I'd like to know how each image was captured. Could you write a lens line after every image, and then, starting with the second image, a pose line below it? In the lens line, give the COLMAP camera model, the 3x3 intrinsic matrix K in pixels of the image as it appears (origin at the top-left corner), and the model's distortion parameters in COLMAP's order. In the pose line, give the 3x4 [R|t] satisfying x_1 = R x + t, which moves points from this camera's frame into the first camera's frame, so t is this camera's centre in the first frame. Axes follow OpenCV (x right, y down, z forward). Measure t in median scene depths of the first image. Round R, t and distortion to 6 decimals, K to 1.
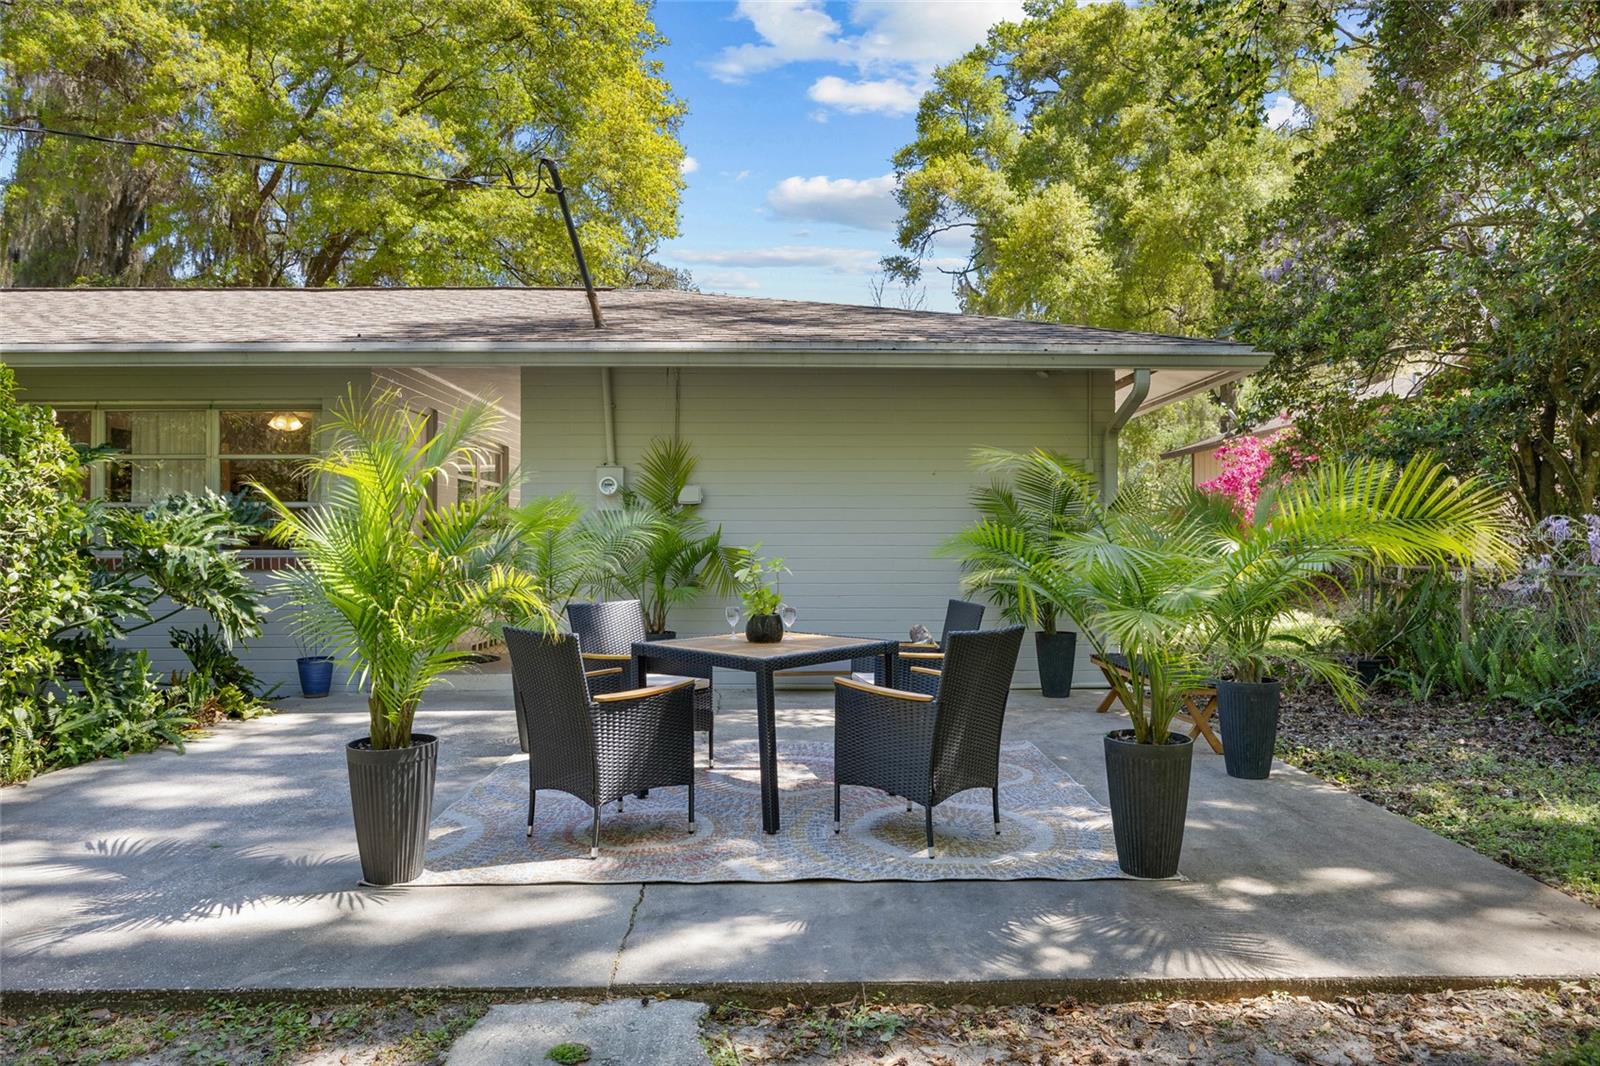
lens RADIAL K [[1050.7, 0, 800.4], [0, 1050.7, 535.4], [0, 0, 1]] dist [-0.003630, -0.008642]
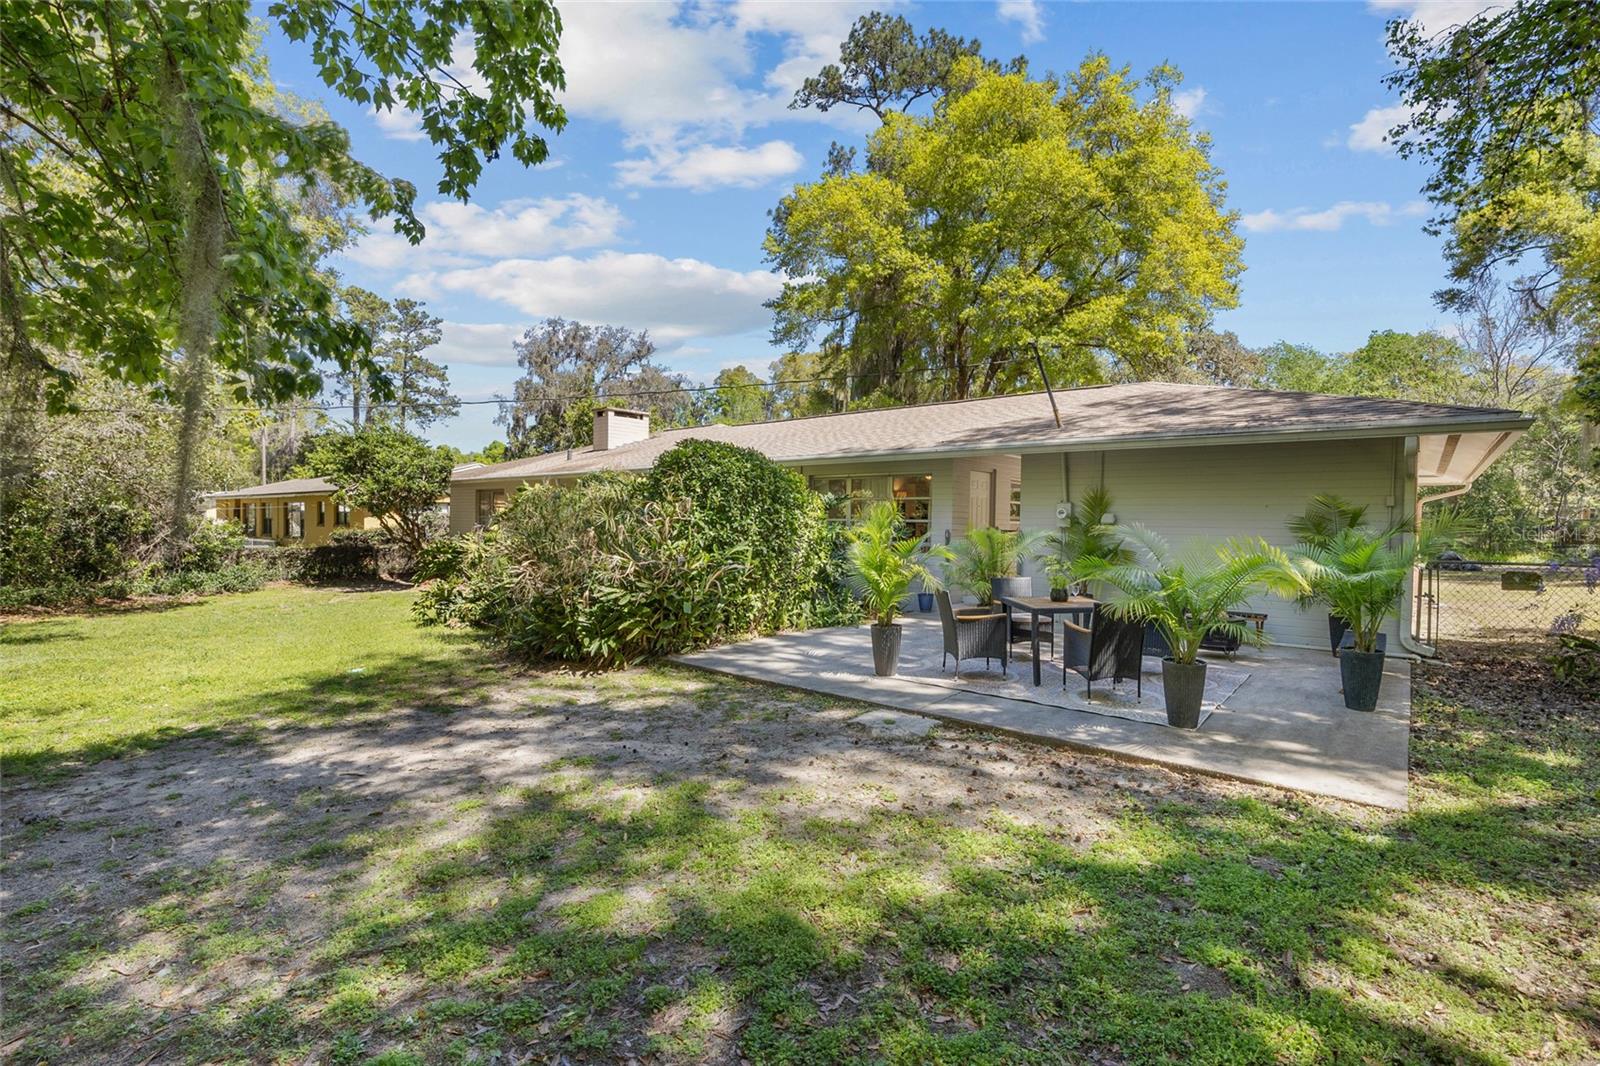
lens RADIAL K [[676.5, 0, 800.4], [0, 676.5, 531.4], [0, 0, 1]] dist [-0.002069, 0.000093]
pose [[0.745980, 0.013162, -0.665838, 0.363156], [-0.003086, 0.999862, 0.016307, -0.044900], [0.665961, -0.010110, 0.745918, -0.274139]]
